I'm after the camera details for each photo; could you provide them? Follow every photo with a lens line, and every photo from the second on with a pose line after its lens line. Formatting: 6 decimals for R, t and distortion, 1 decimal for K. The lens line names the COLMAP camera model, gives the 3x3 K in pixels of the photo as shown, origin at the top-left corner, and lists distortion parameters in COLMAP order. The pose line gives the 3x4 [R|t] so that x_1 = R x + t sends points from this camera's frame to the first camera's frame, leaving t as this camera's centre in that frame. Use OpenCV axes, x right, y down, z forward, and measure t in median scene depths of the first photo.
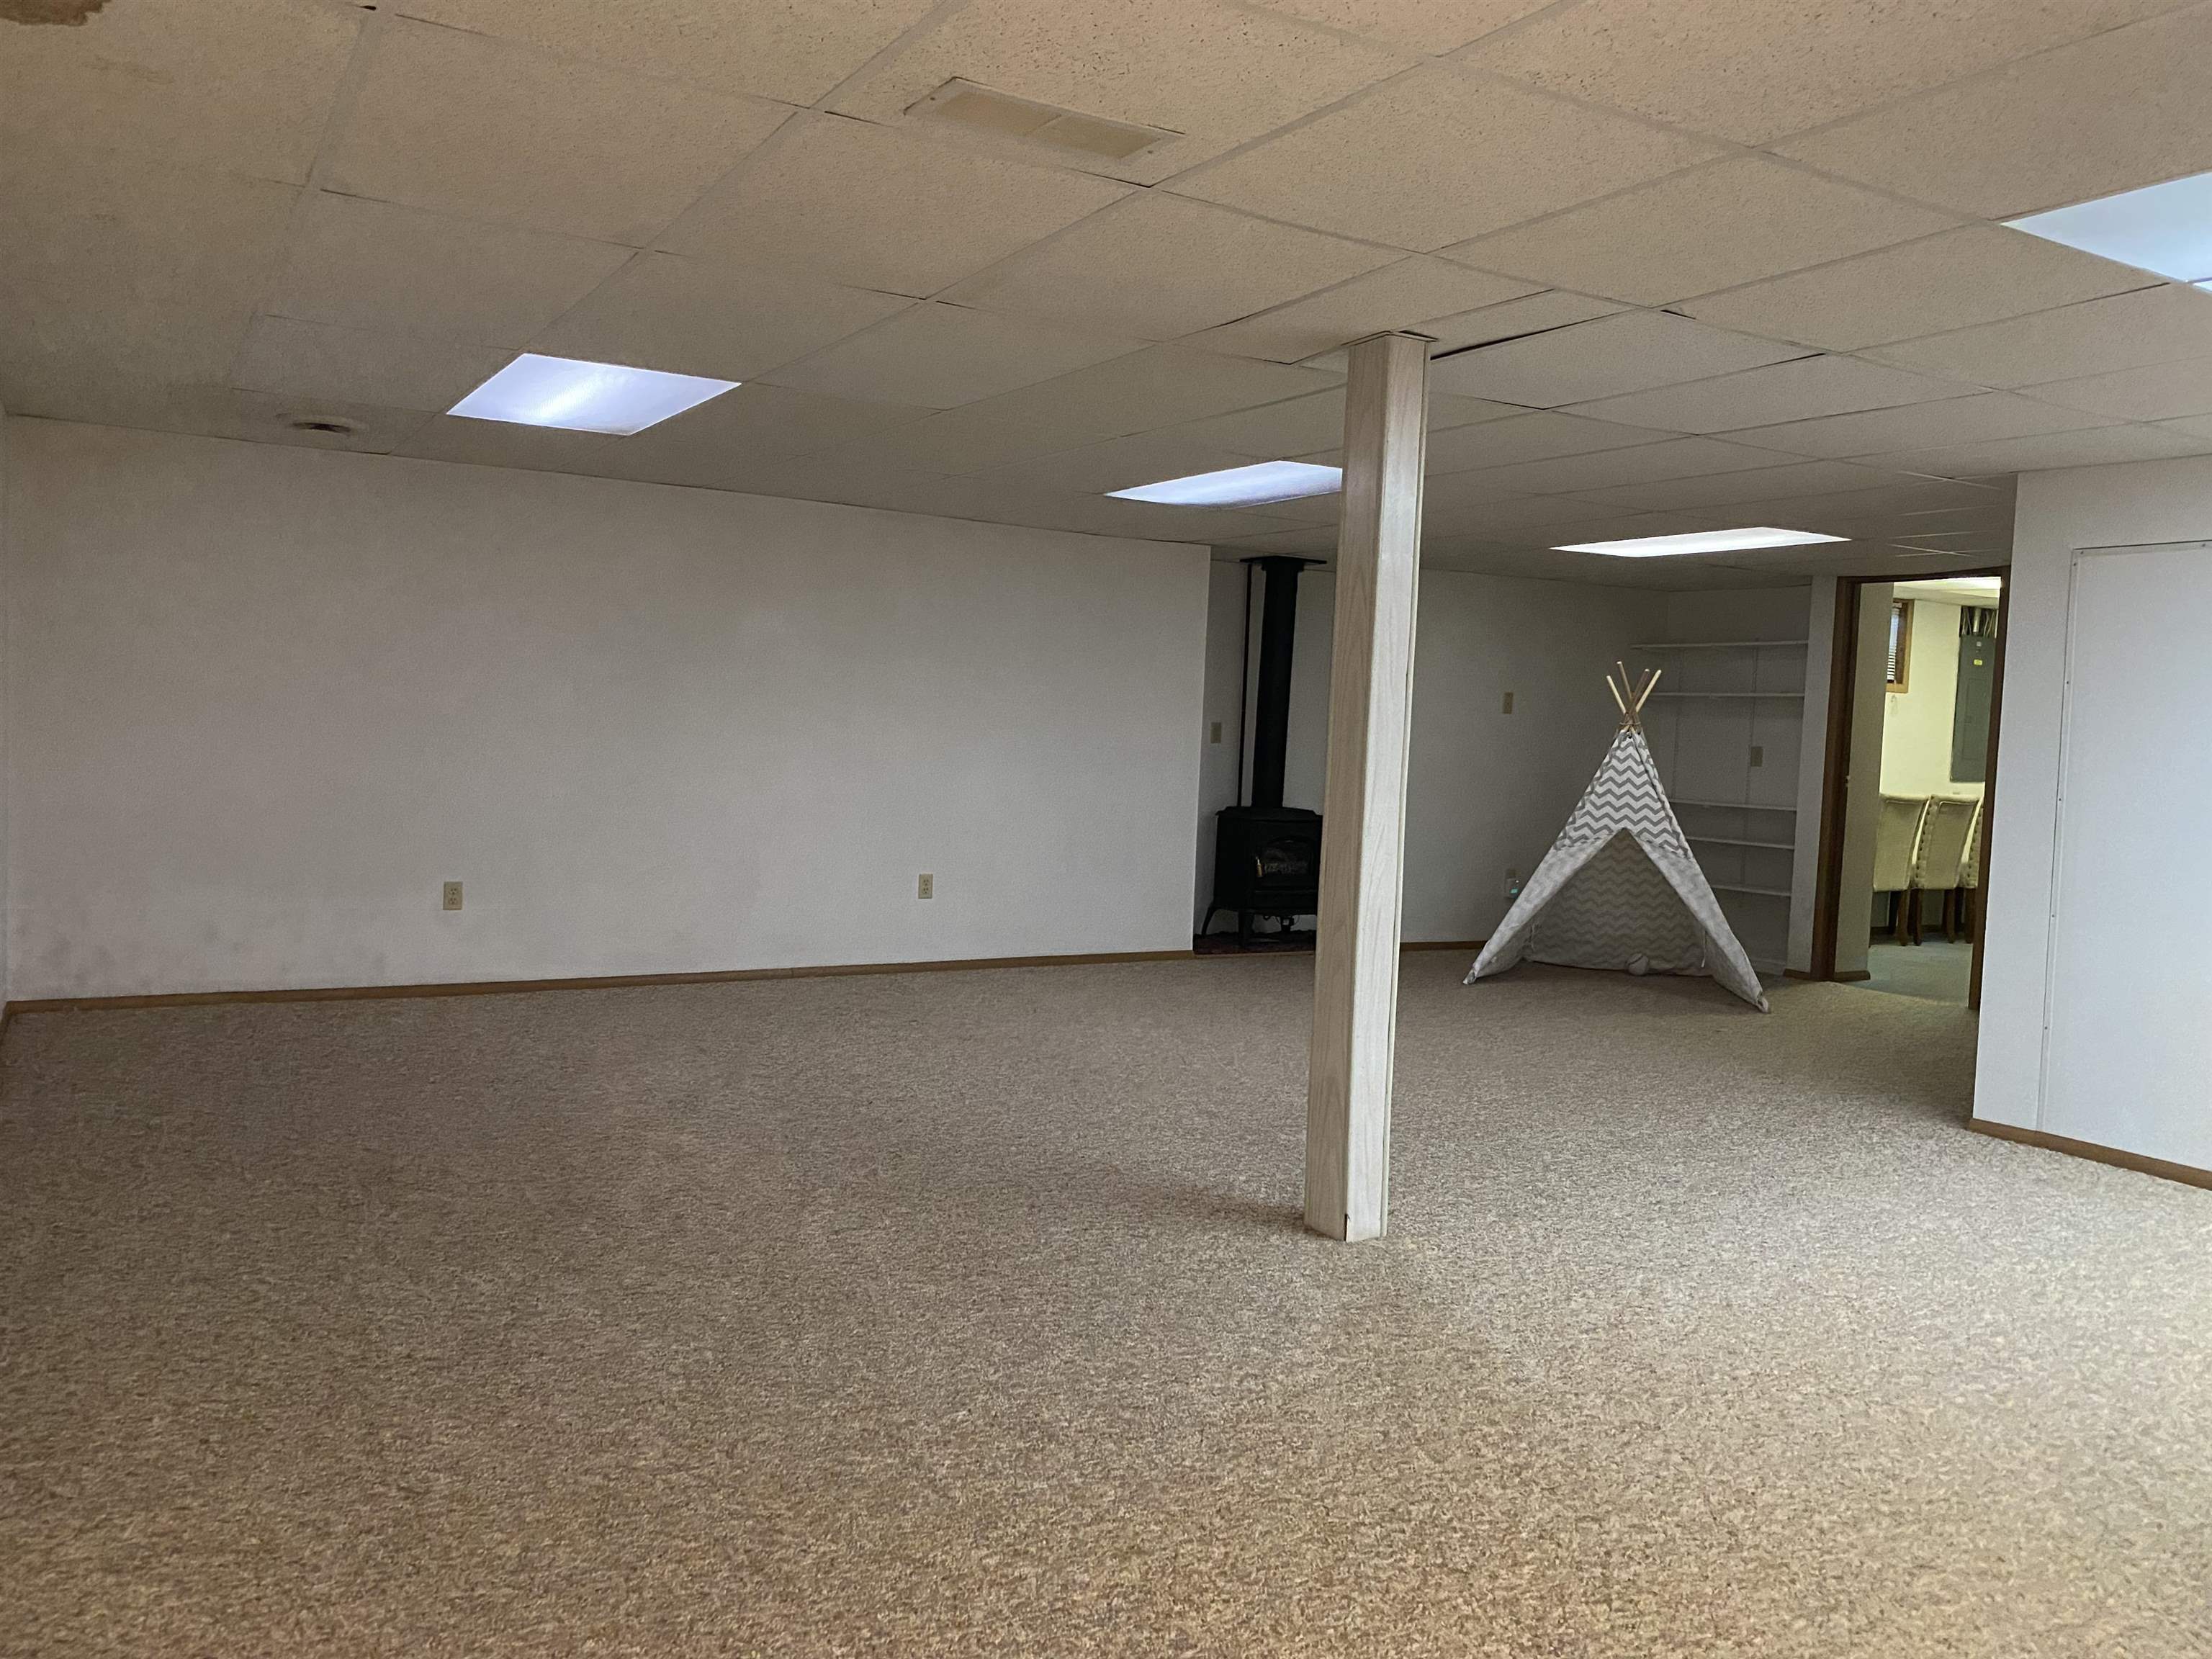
lens RADIAL K [[1695.8, 0, 1106.0], [0, 1695.8, 829.5], [0, 0, 1]] dist [0.006089, 0.003133]
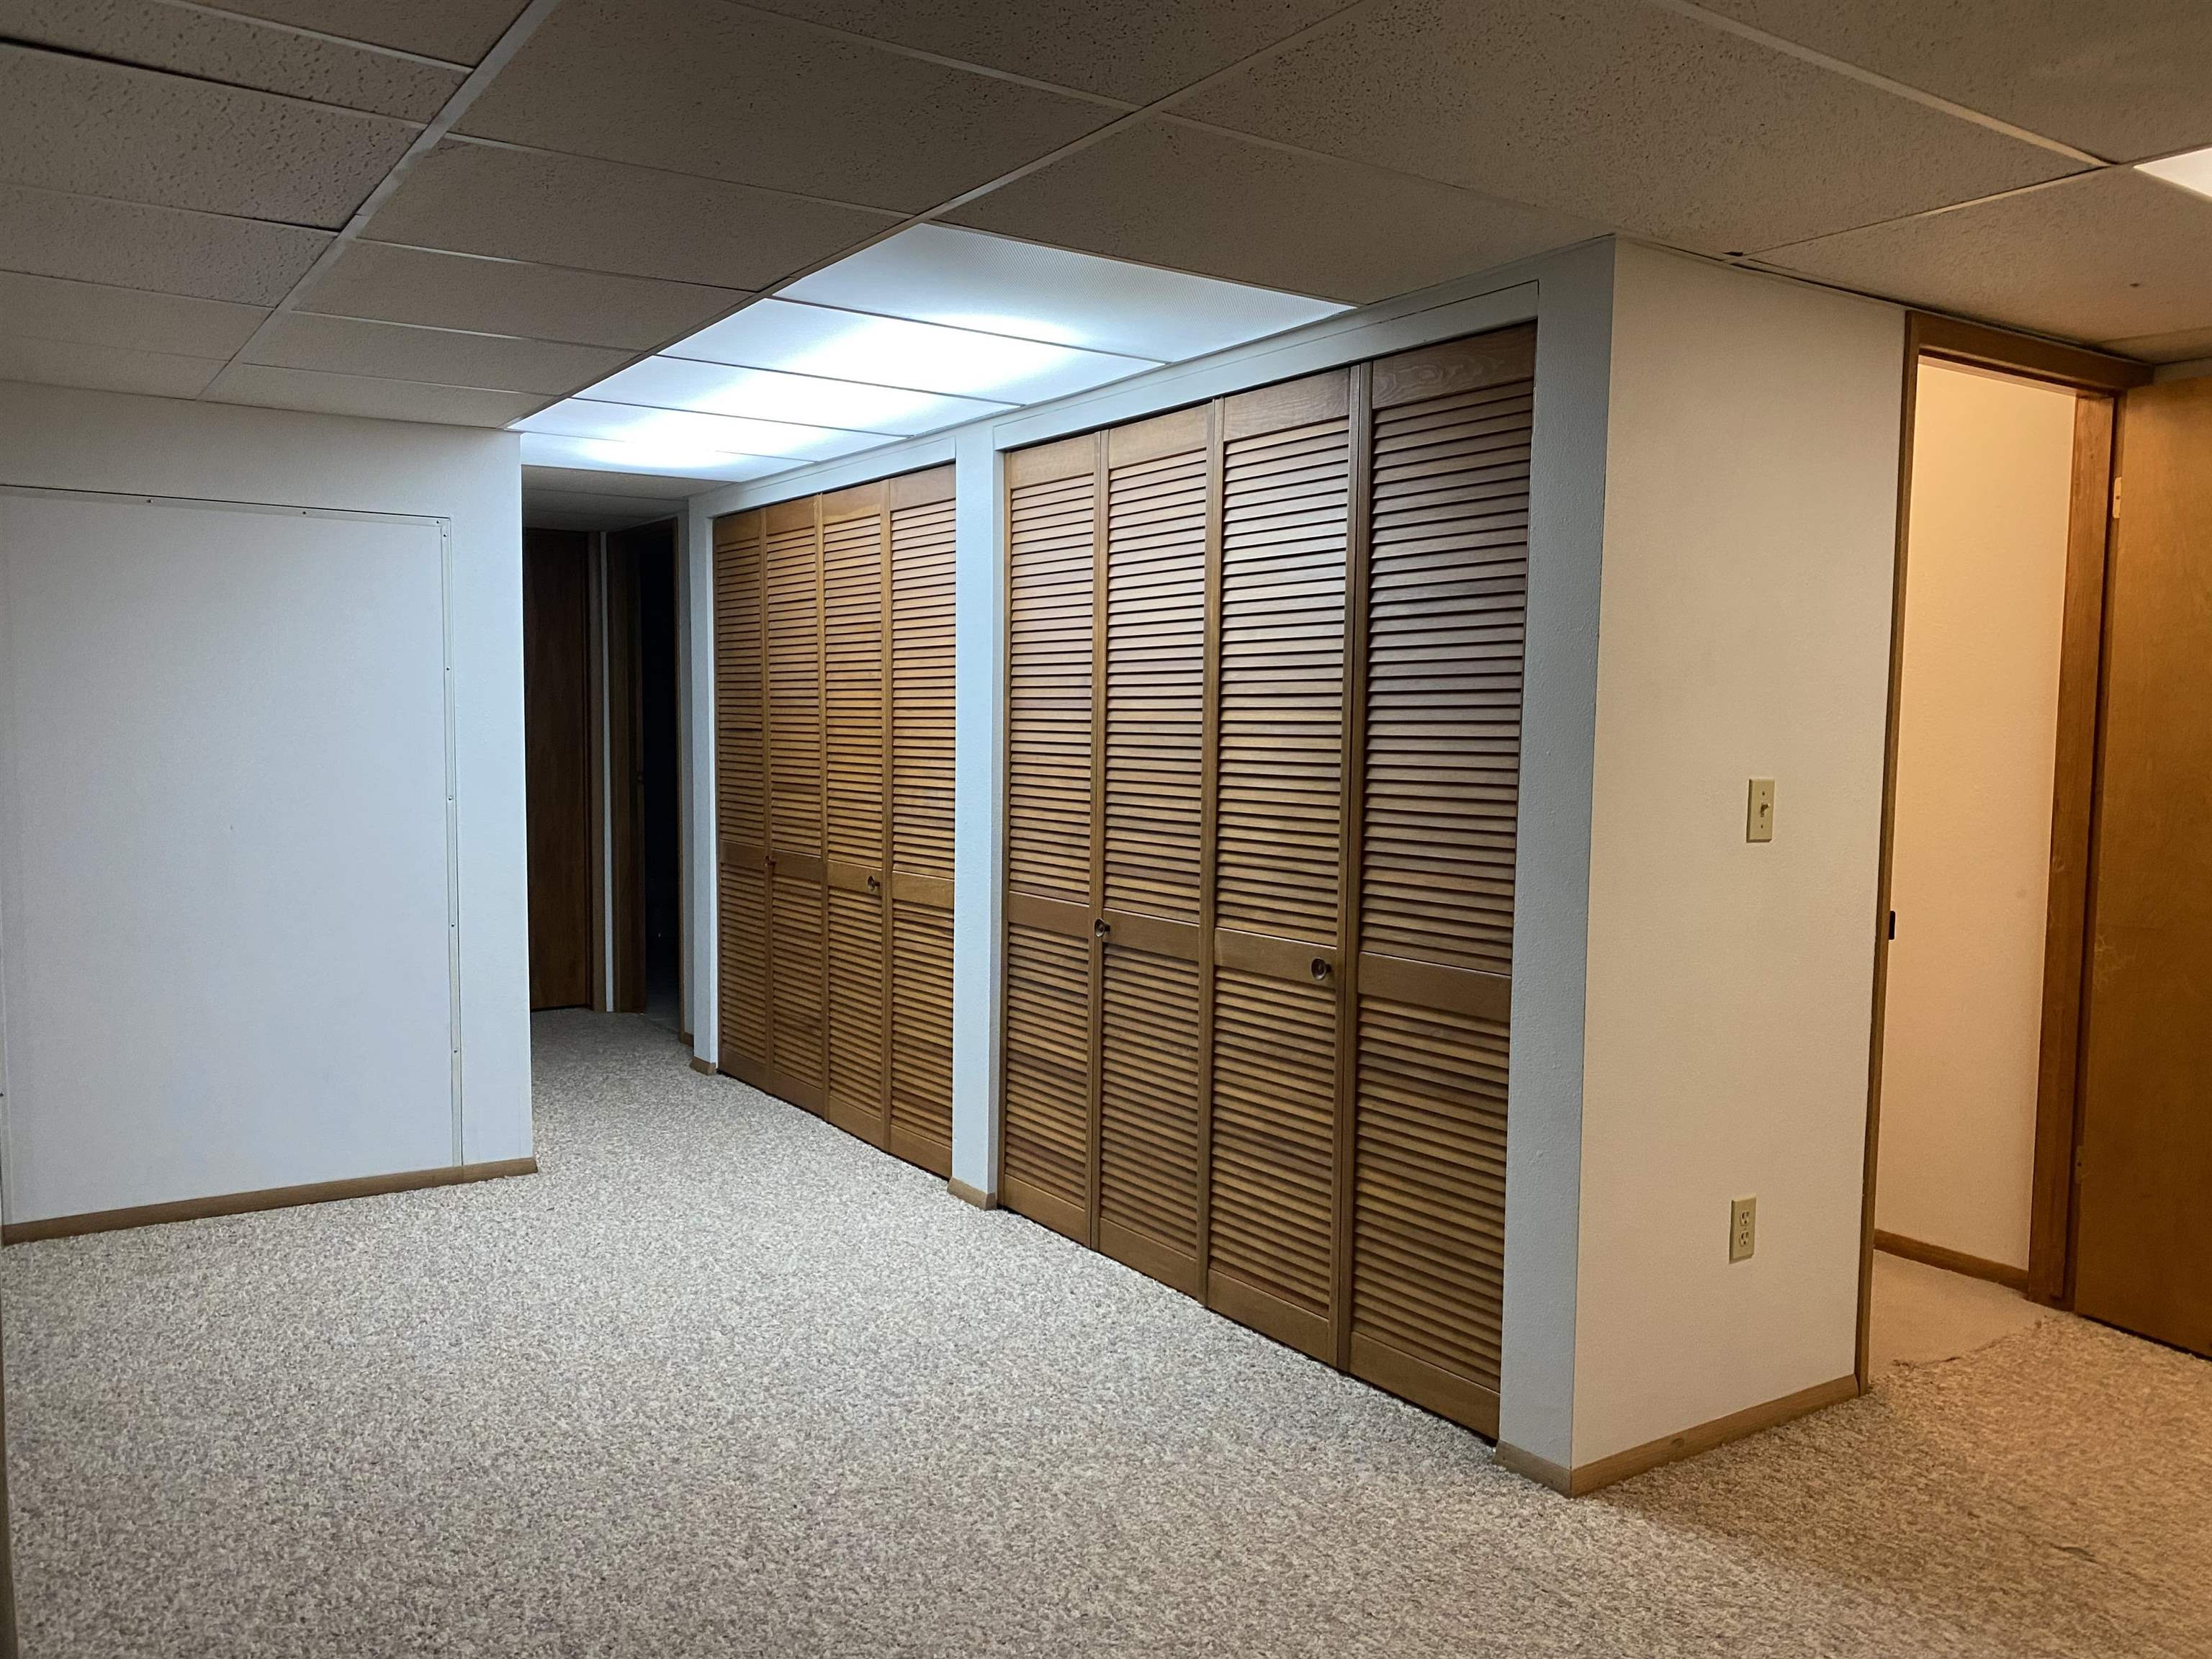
lens RADIAL K [[1695.8, 0, 1106.0], [0, 1695.8, 829.5], [0, 0, 1]] dist [0.006089, 0.003133]
pose [[-0.060792, -0.105657, 0.992543, -0.276694], [0.055533, 0.992484, 0.109052, -0.071230], [-0.996604, 0.061748, -0.054467, 0.593546]]
